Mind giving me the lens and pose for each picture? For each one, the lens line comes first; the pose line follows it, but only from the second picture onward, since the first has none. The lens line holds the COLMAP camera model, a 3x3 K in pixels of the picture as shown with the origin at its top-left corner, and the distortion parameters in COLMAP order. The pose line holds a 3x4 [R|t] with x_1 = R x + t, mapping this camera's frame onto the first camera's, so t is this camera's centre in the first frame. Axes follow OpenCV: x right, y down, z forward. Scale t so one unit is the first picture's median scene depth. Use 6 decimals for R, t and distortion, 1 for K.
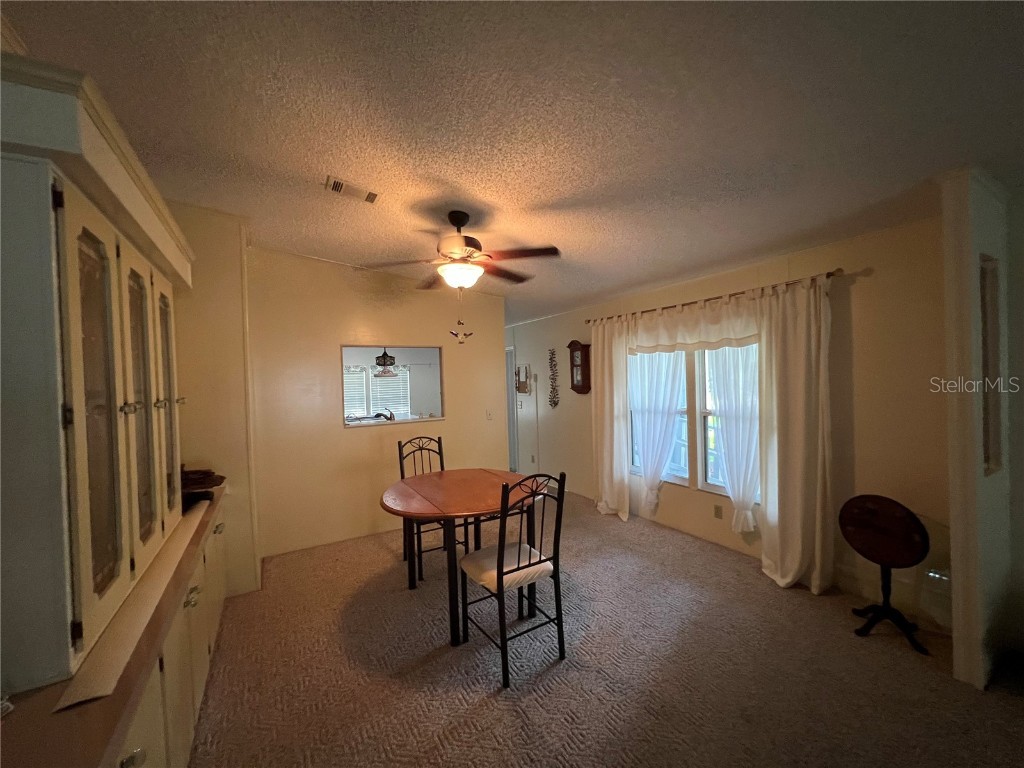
lens RADIAL K [[411.6, 0, 512.0], [0, 411.6, 384.0], [0, 0, 1]] dist [-0.001093, 0.000060]
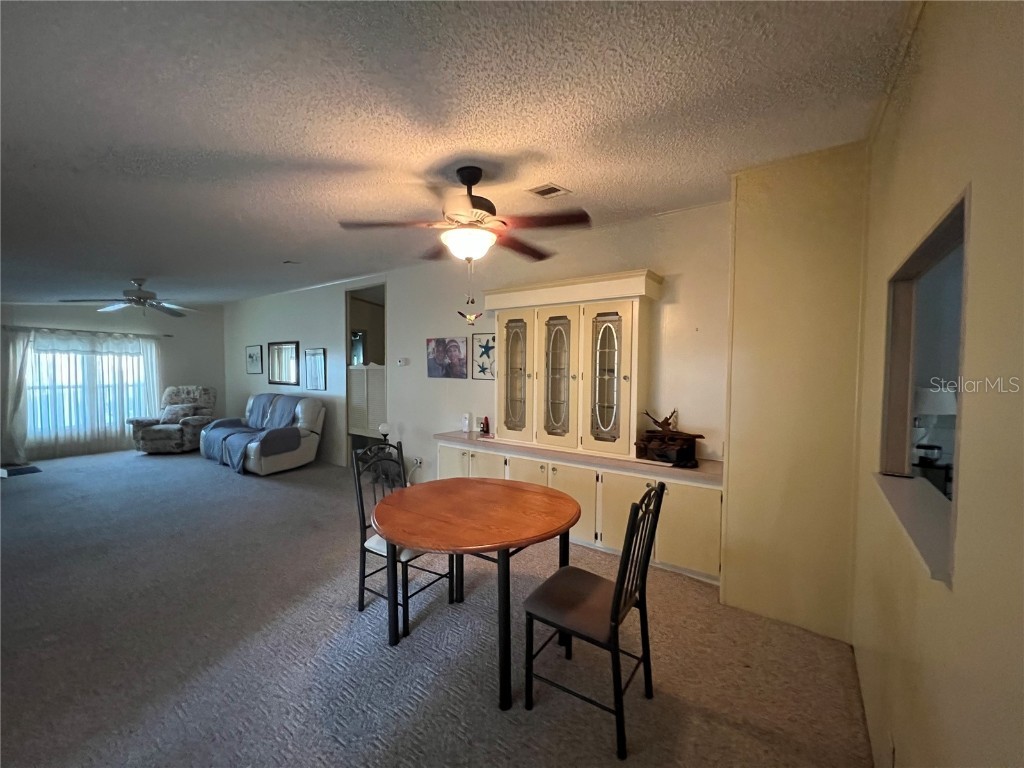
lens RADIAL K [[411.6, 0, 512.0], [0, 411.6, 384.0], [0, 0, 1]] dist [-0.001093, 0.000060]
pose [[-0.911882, 0.044252, -0.408060, 0.113206], [0.017980, 0.997524, 0.067995, -0.027776], [0.410058, 0.054667, -0.910420, 1.378056]]
